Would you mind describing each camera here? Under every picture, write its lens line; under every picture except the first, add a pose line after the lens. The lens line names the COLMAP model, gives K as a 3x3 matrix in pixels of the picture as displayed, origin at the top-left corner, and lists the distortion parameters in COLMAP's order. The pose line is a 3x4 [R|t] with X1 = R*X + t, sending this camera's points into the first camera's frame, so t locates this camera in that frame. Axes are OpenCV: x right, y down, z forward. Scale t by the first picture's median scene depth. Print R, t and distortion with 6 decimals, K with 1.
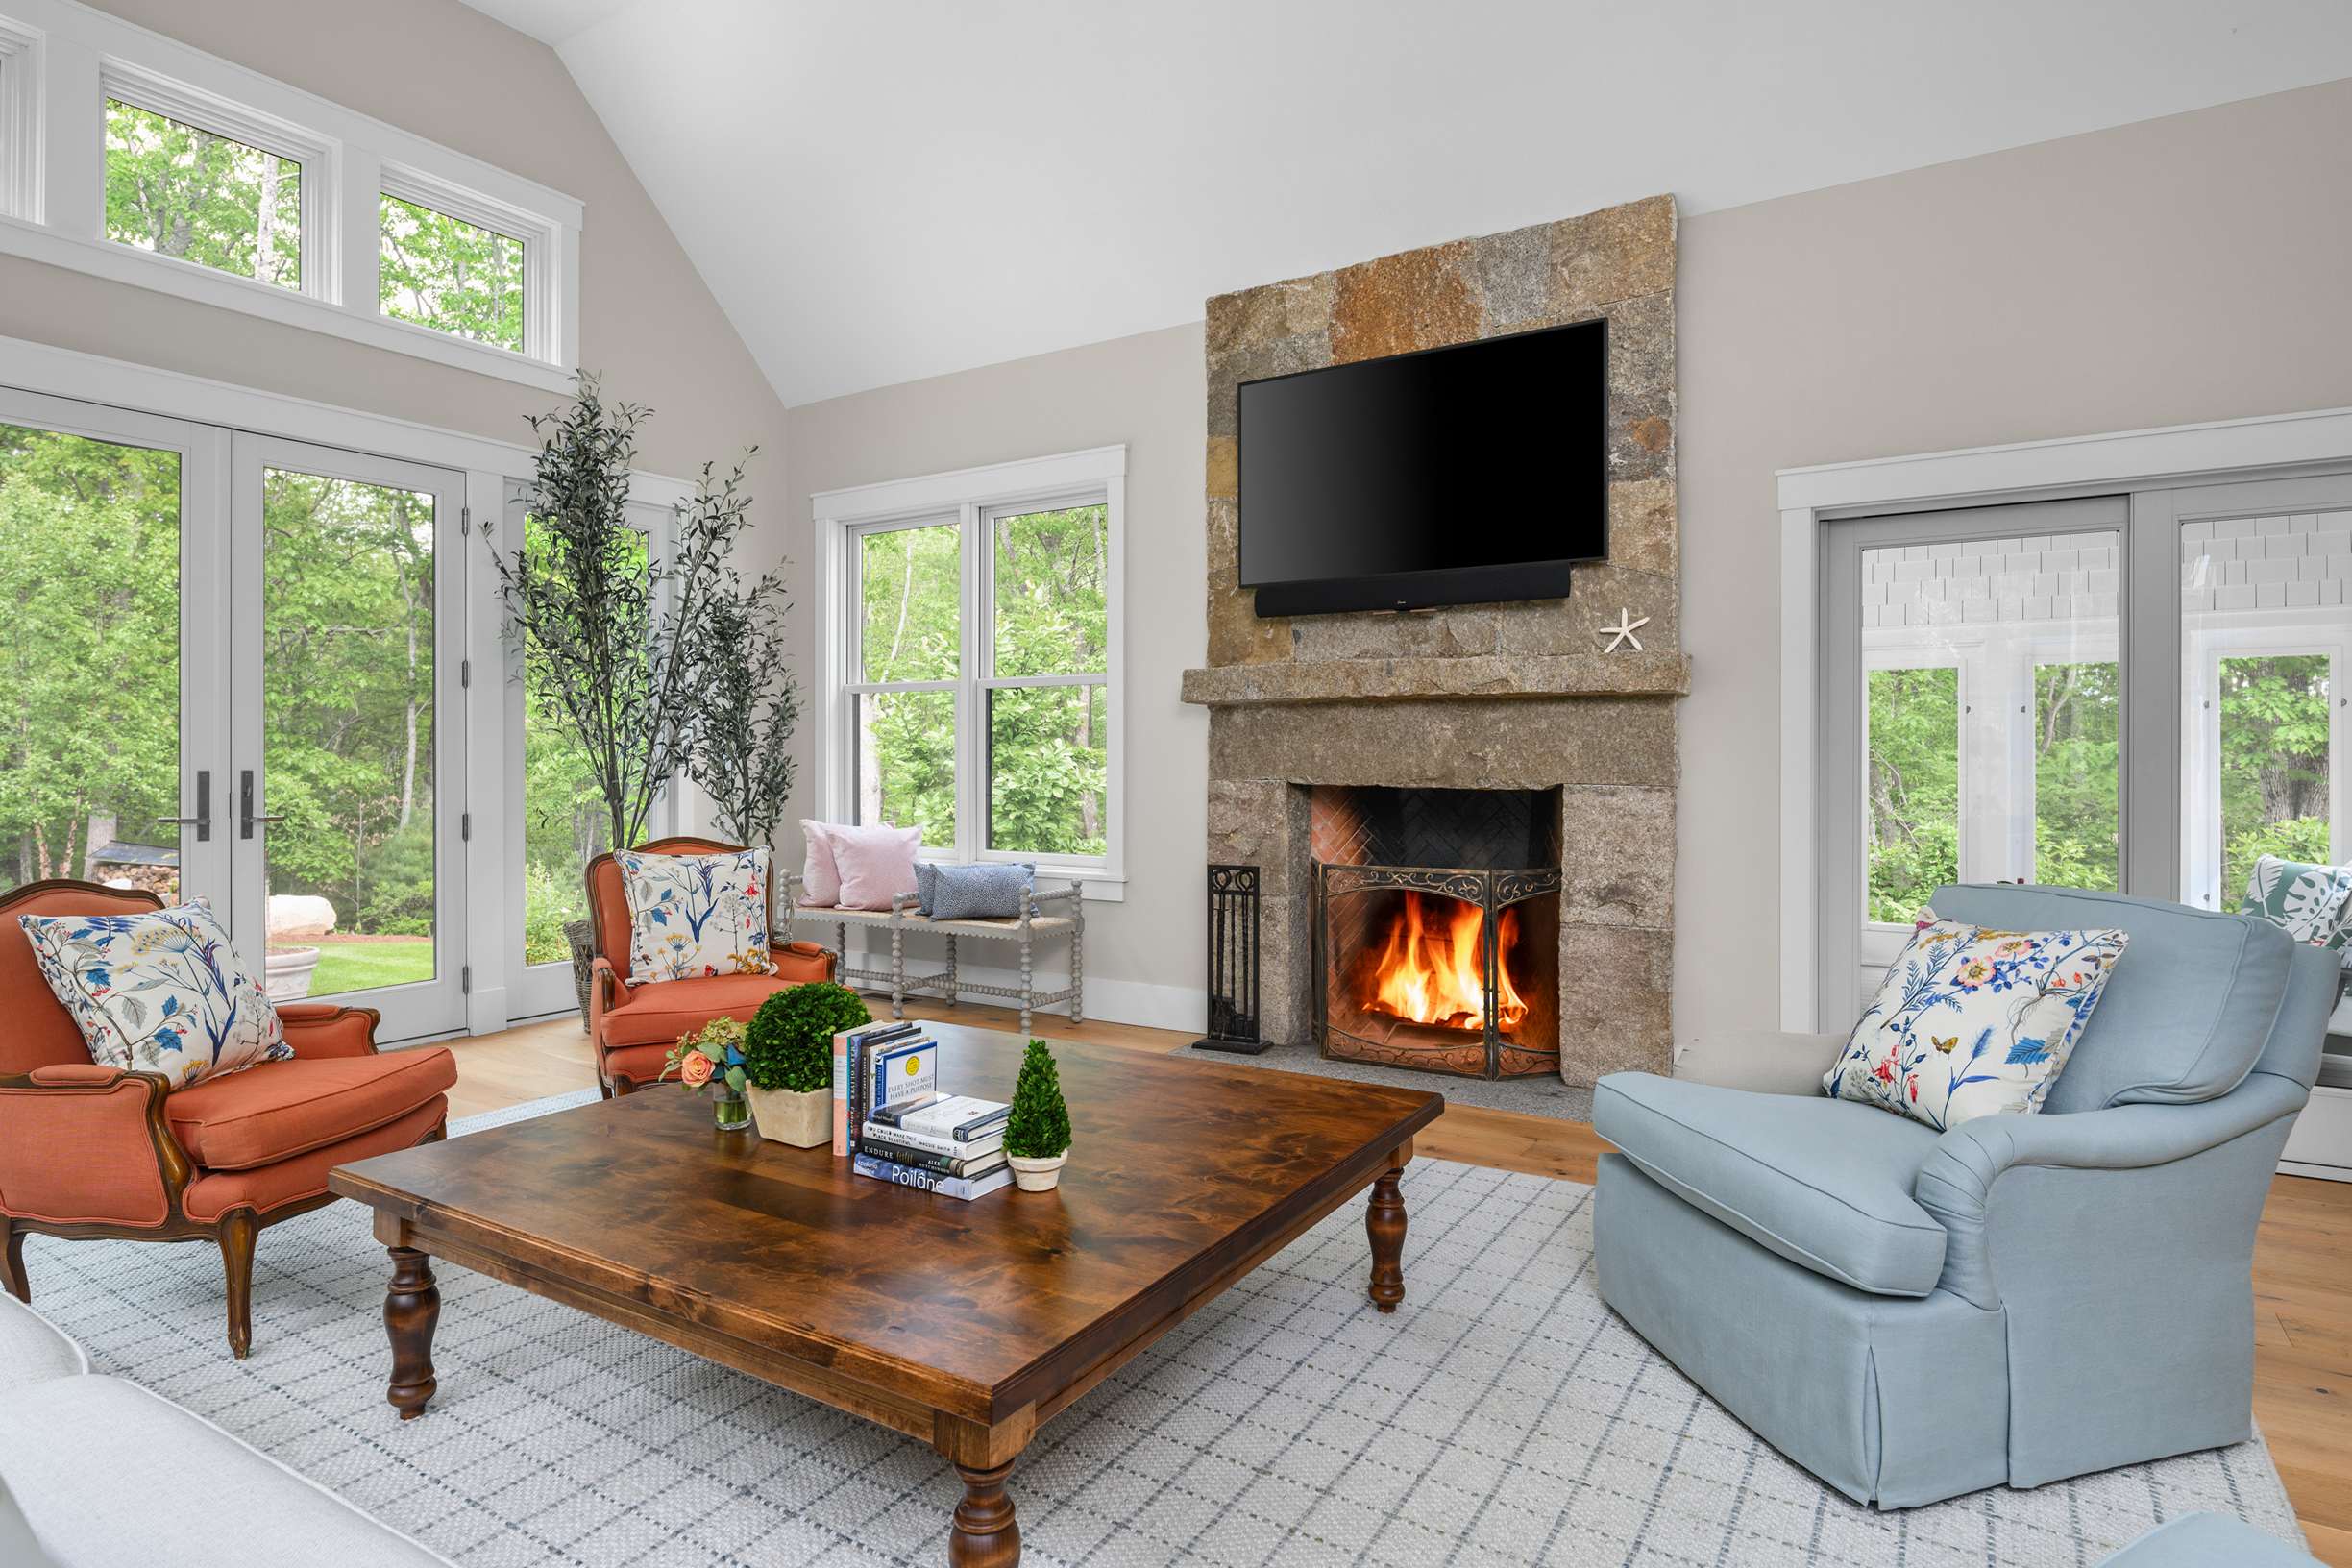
lens RADIAL K [[1289.7, 0, 1176.0], [0, 1289.7, 784.0], [0, 0, 1]] dist [-0.000181, 0.002767]
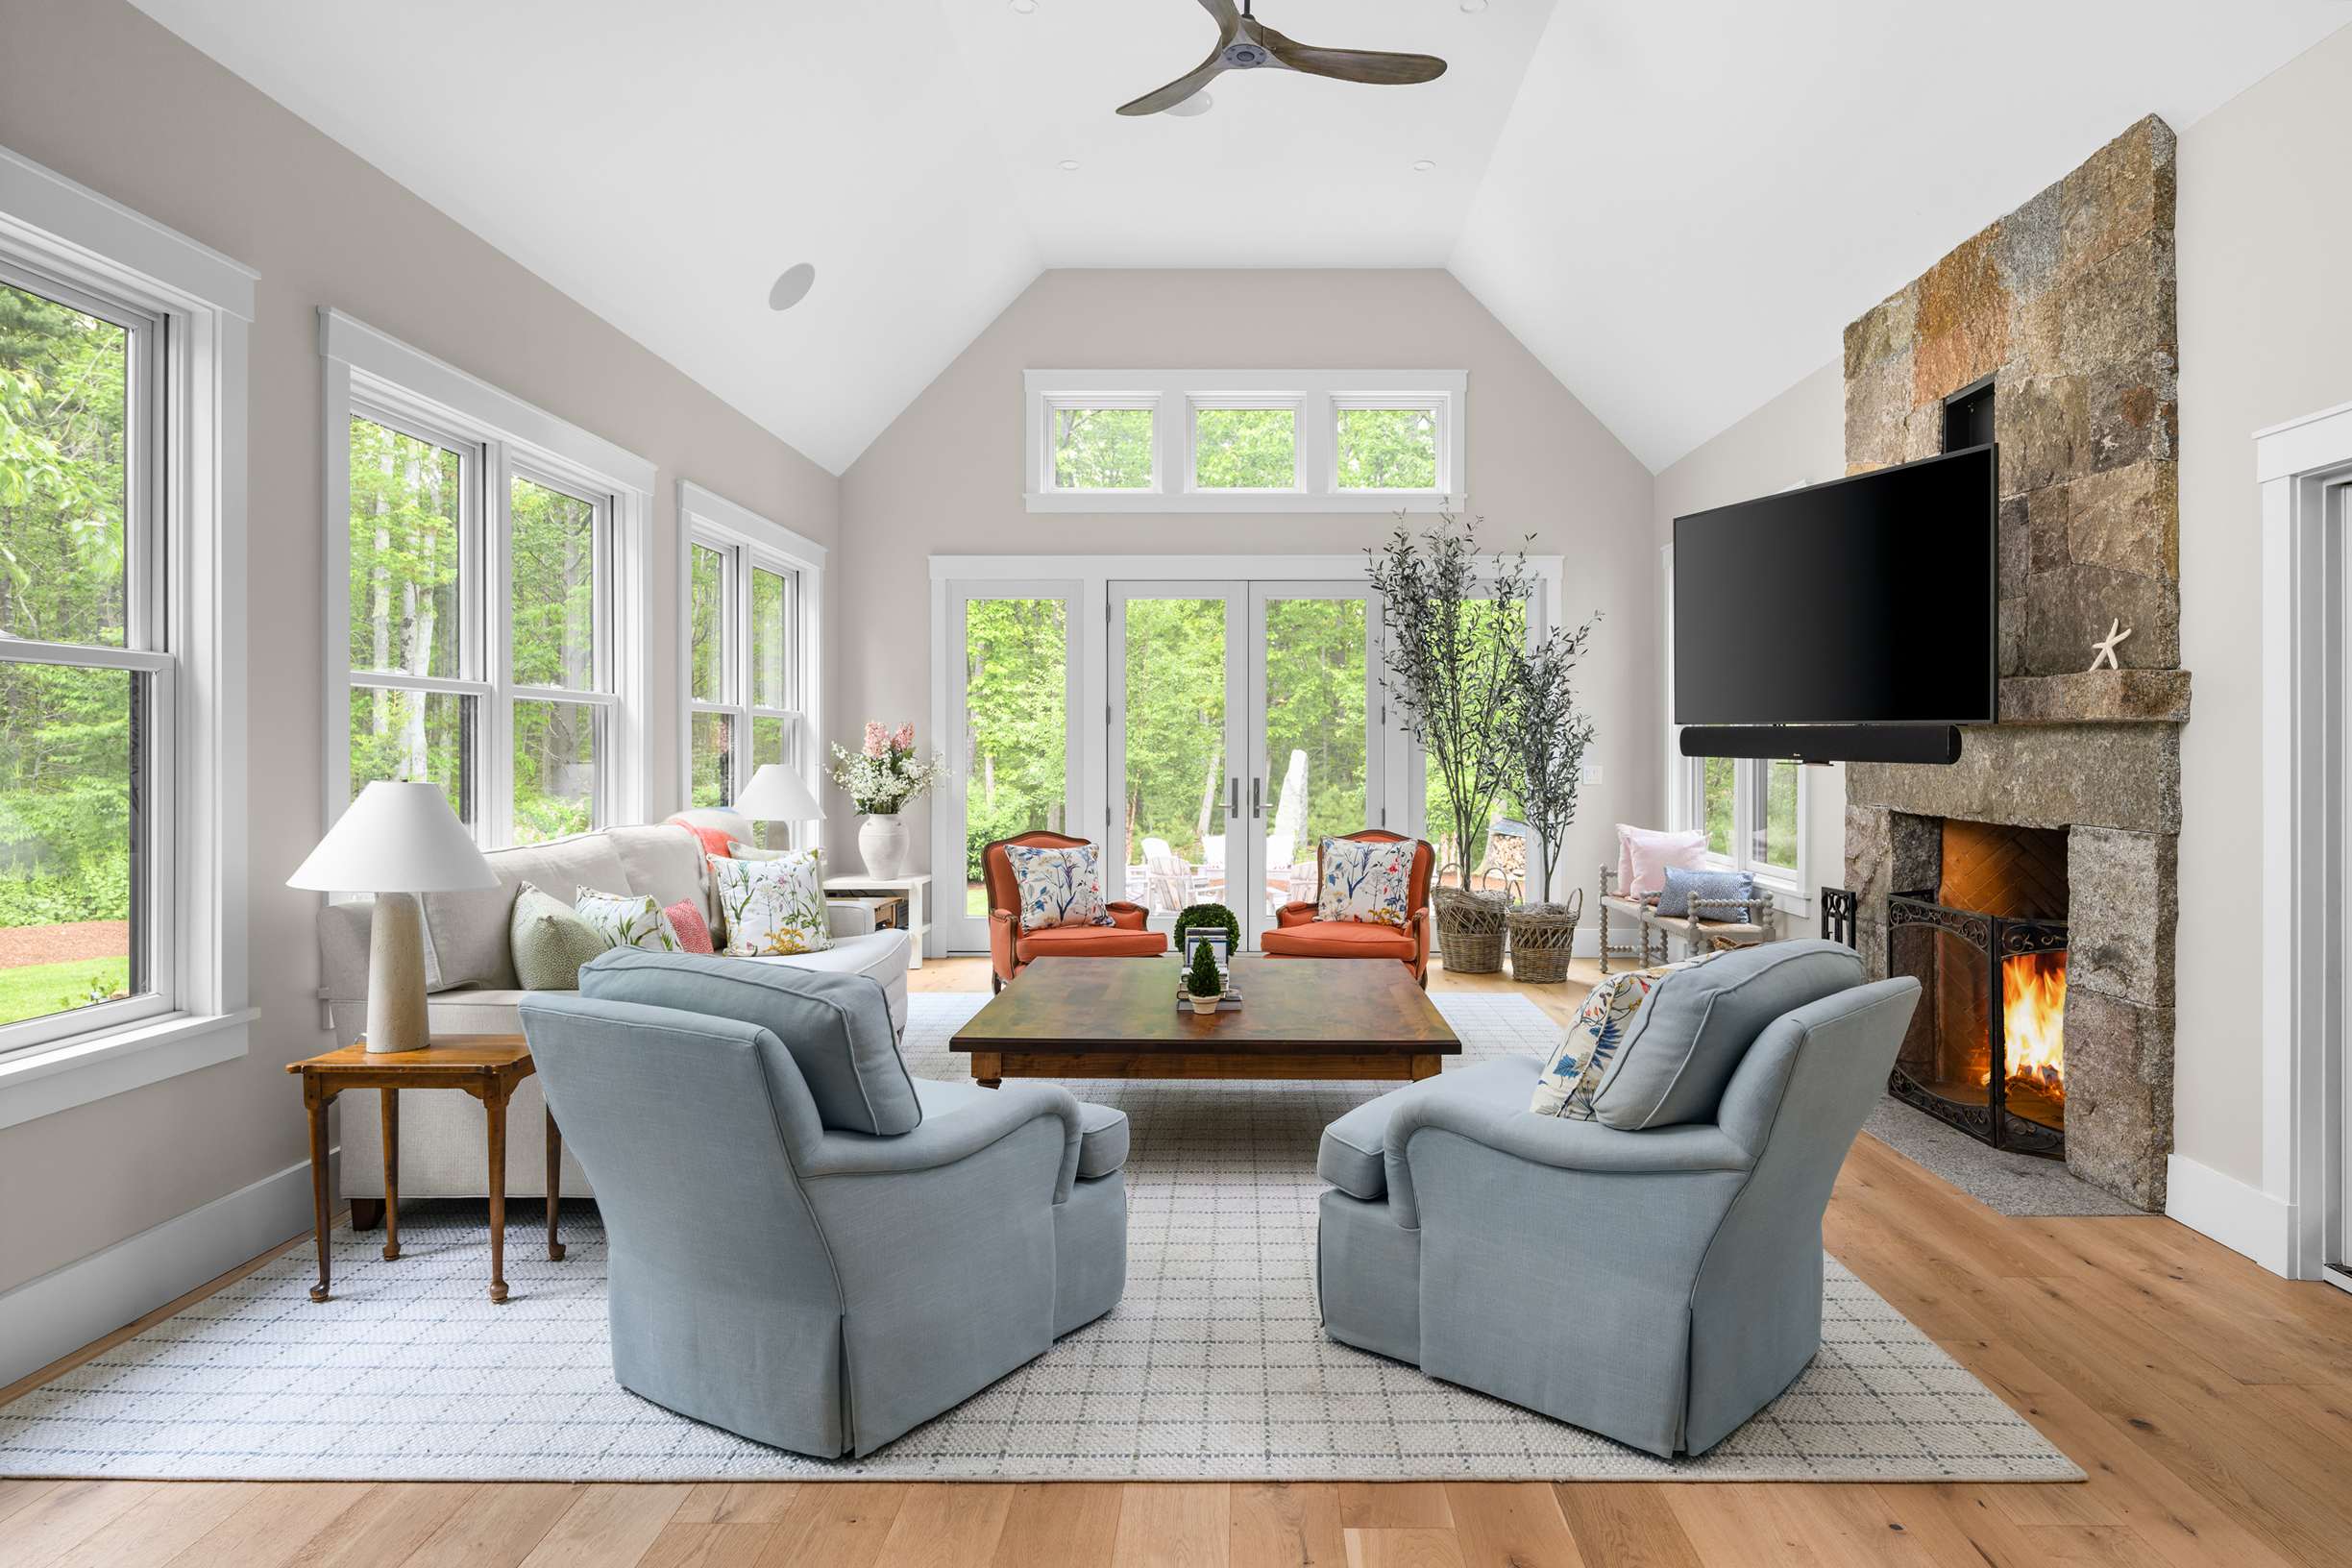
lens RADIAL K [[1239.4, 0, 1176.0], [0, 1239.4, 784.0], [0, 0, 1]] dist [0.000001, 0.001045]
pose [[0.522590, 0.023533, -0.852259, 0.714923], [-0.019106, 0.999691, 0.015888, -0.029684], [0.852370, 0.007980, 0.522879, 0.056286]]
